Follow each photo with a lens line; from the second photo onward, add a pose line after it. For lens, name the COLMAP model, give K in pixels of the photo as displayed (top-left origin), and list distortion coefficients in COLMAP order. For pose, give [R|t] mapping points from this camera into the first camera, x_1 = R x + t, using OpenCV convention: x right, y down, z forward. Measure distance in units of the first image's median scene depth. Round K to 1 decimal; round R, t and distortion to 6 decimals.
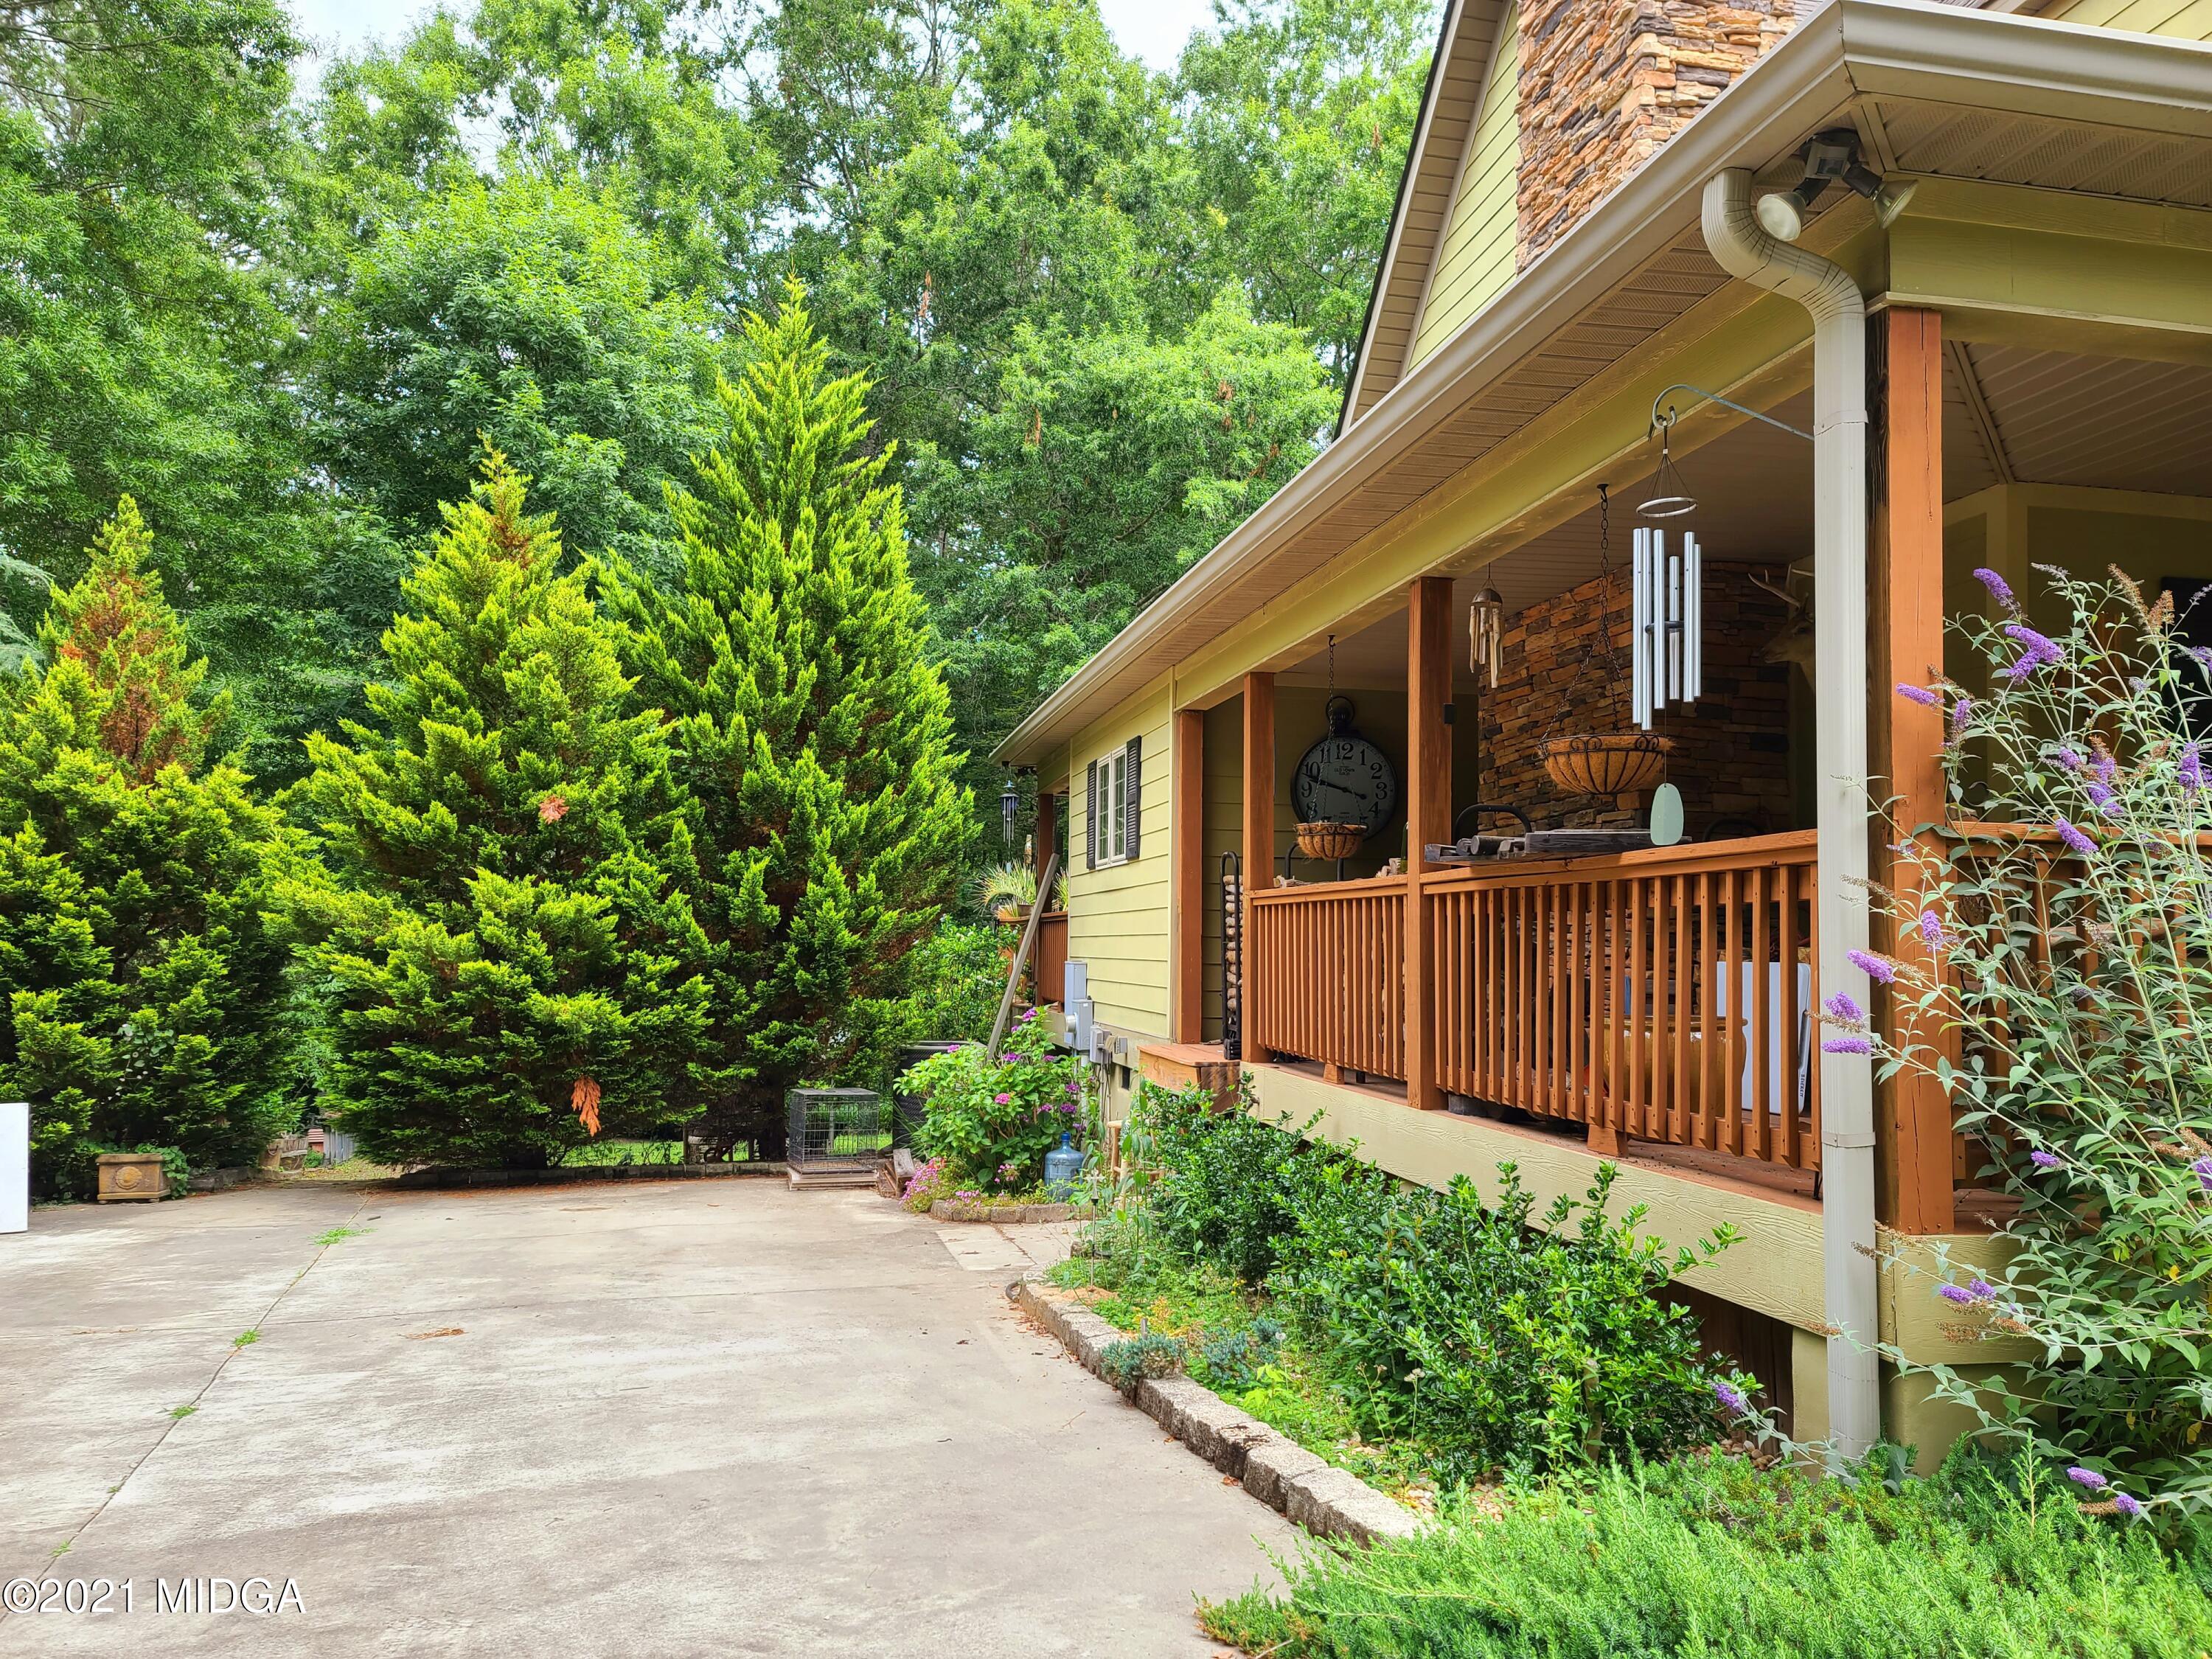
lens RADIAL K [[1634.2, 0, 1123.3], [0, 1634.2, 835.1], [0, 0, 1]] dist [0.089220, -0.070397]
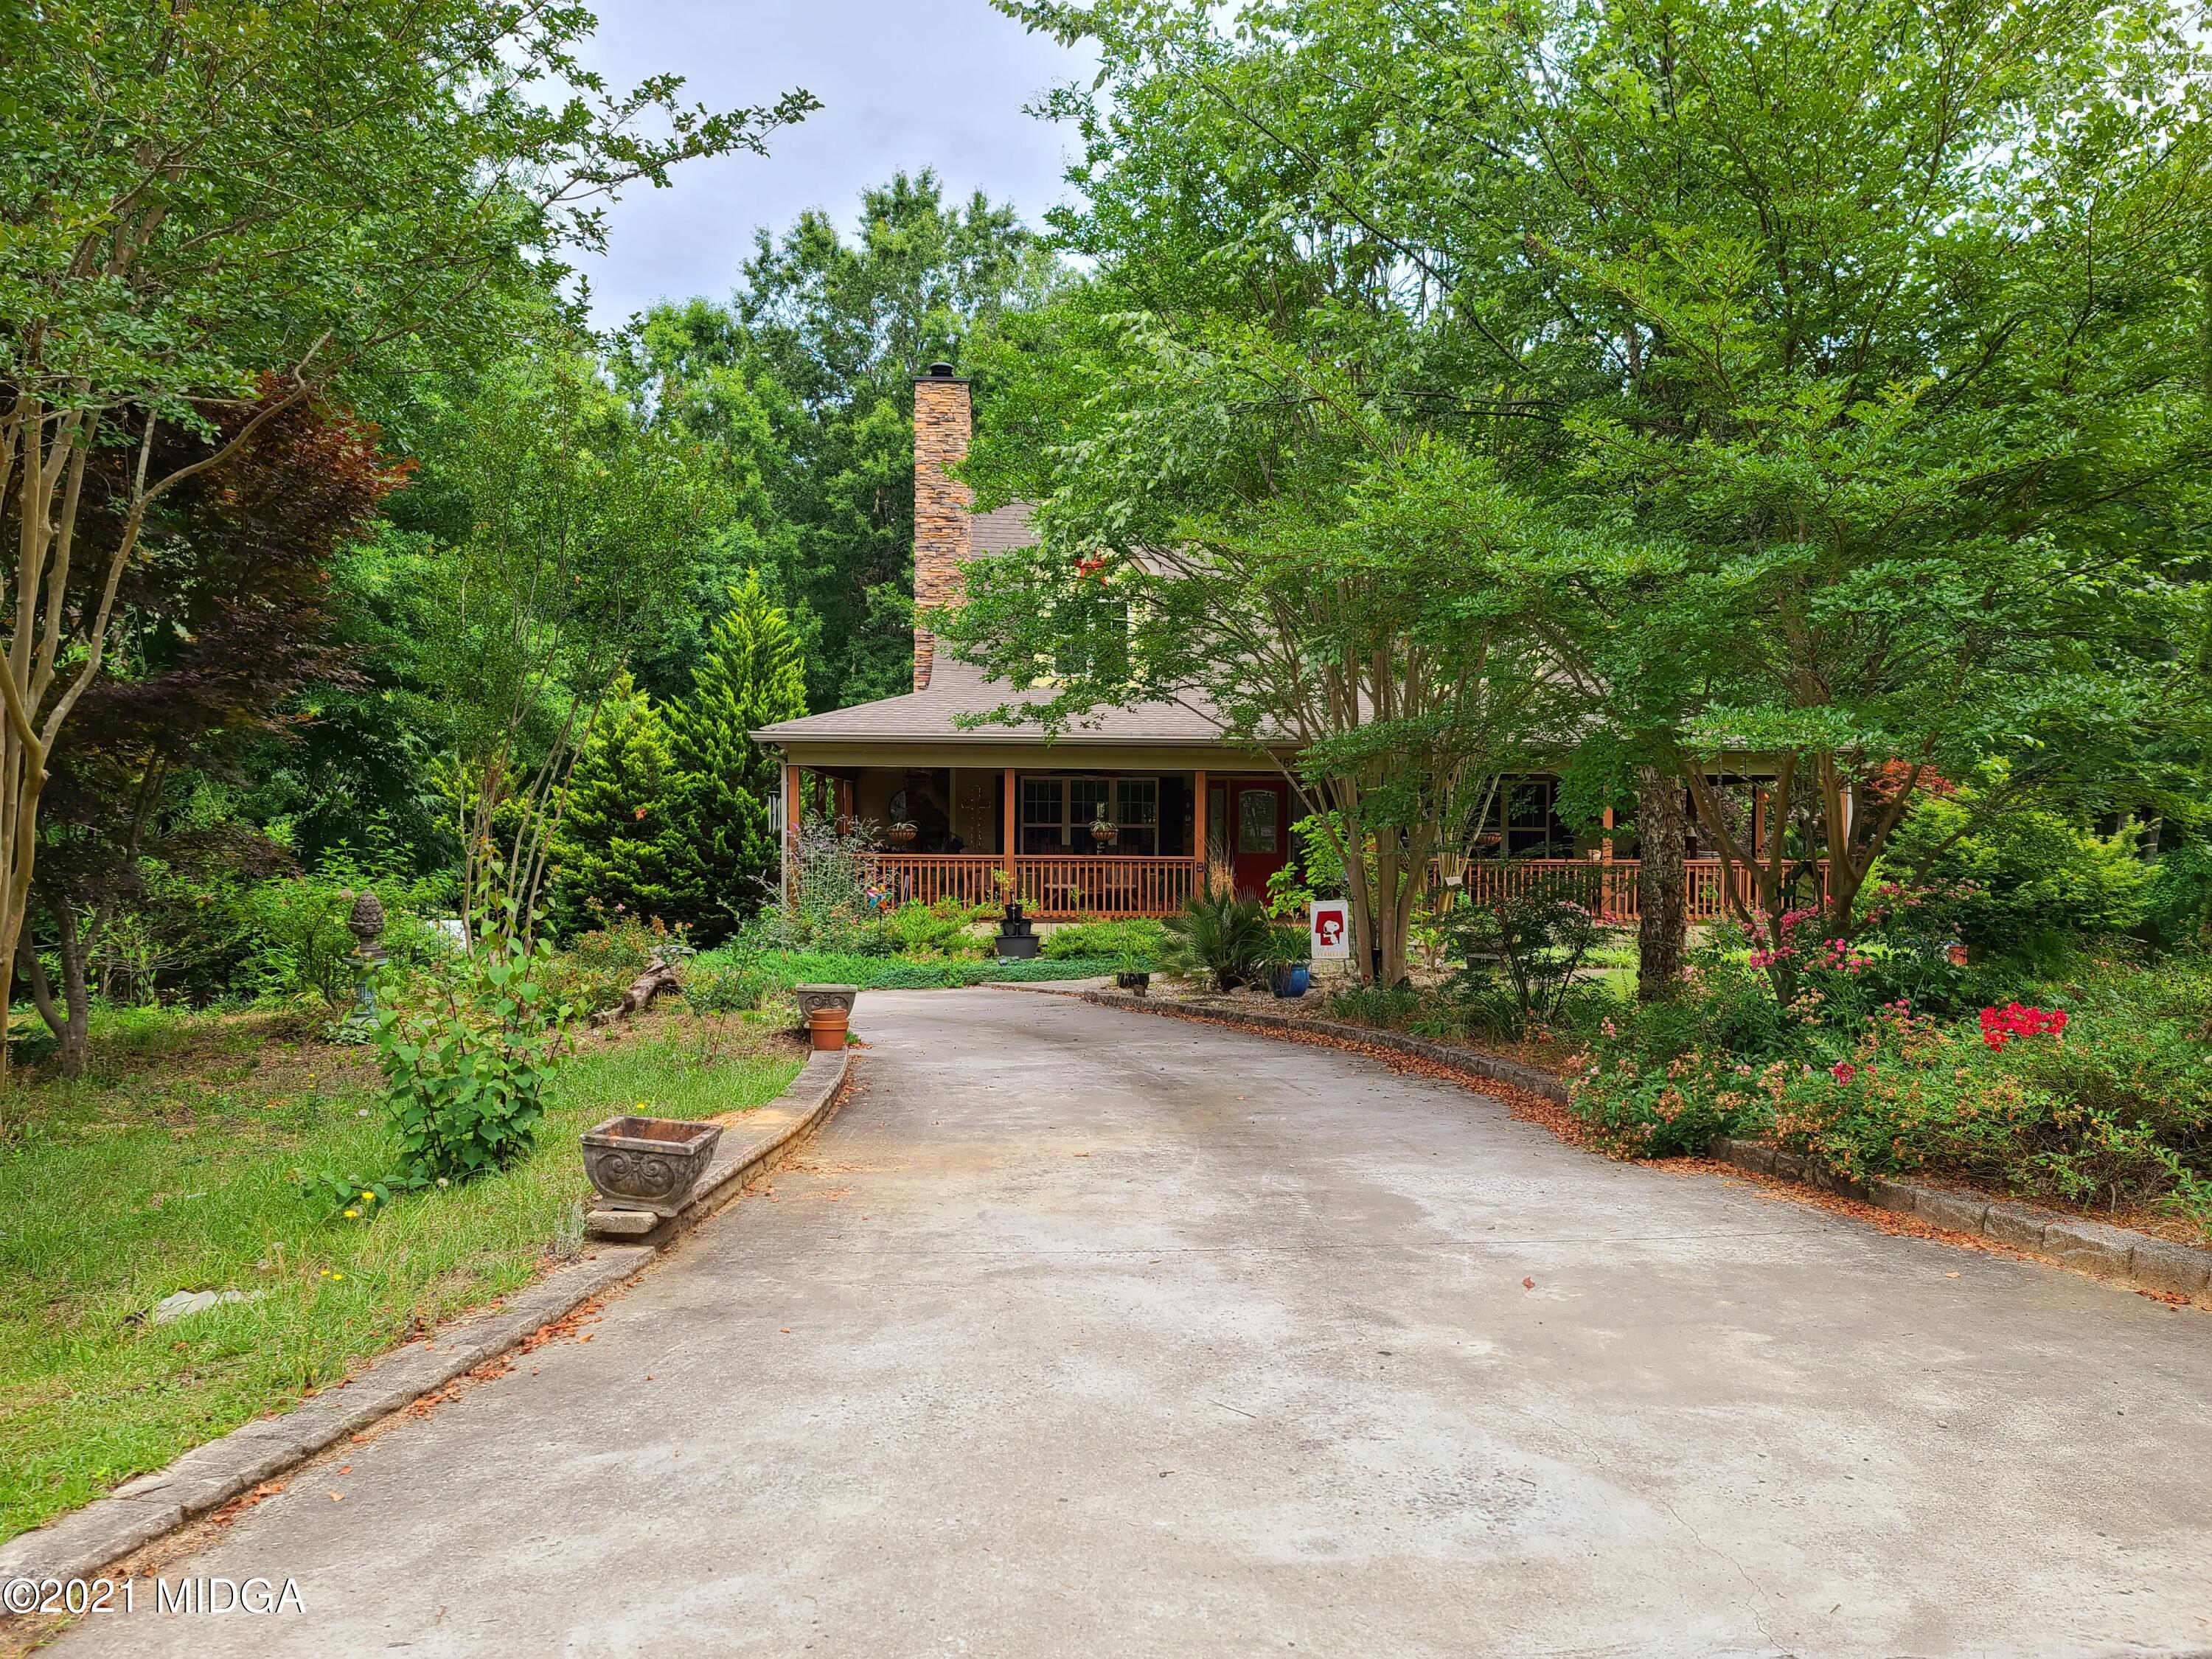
lens RADIAL K [[1634.2, 0, 1097.5], [0, 1634.2, 831.4], [0, 0, 1]] dist [0.089220, -0.070397]
pose [[0.987129, 0.000942, -0.159923, 0.770741], [0.008446, 0.998280, 0.058017, -0.129938], [0.159703, -0.058621, 0.985423, -1.425042]]
